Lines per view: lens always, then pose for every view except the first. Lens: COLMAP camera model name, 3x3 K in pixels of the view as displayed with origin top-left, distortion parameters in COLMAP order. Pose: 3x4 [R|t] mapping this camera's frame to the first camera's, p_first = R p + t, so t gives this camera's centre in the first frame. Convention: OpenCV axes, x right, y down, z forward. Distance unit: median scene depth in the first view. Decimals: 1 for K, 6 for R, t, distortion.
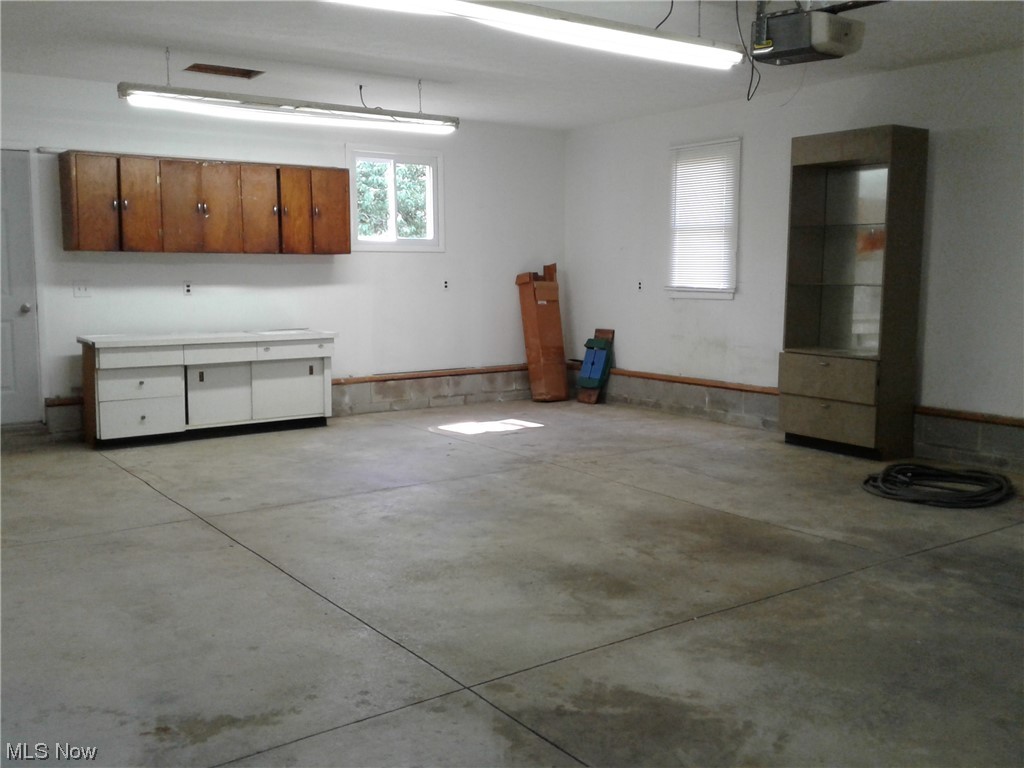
lens RADIAL K [[969.5, 0, 512.0], [0, 969.5, 384.0], [0, 0, 1]] dist [0.075080, -0.015791]
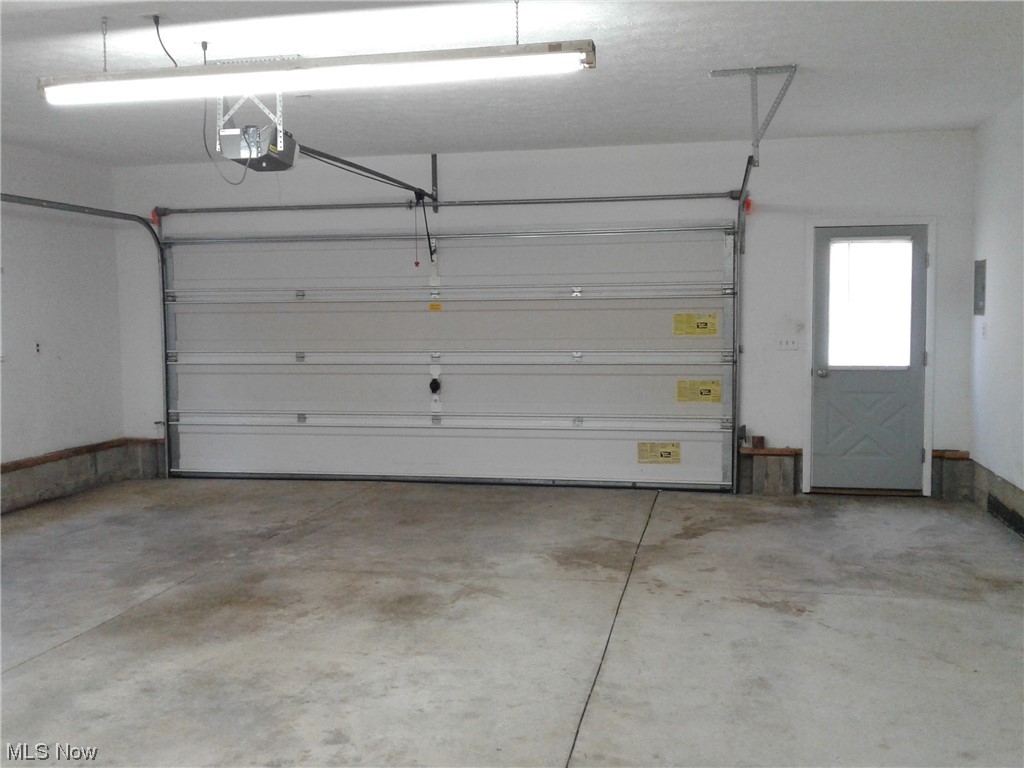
lens RADIAL K [[969.5, 0, 512.0], [0, 969.5, 384.0], [0, 0, 1]] dist [0.075080, -0.015791]
pose [[-0.673232, -0.048821, 0.737817, -0.926672], [0.102520, 0.982018, 0.158526, -0.251386], [-0.732289, 0.182366, -0.656121, 1.793472]]
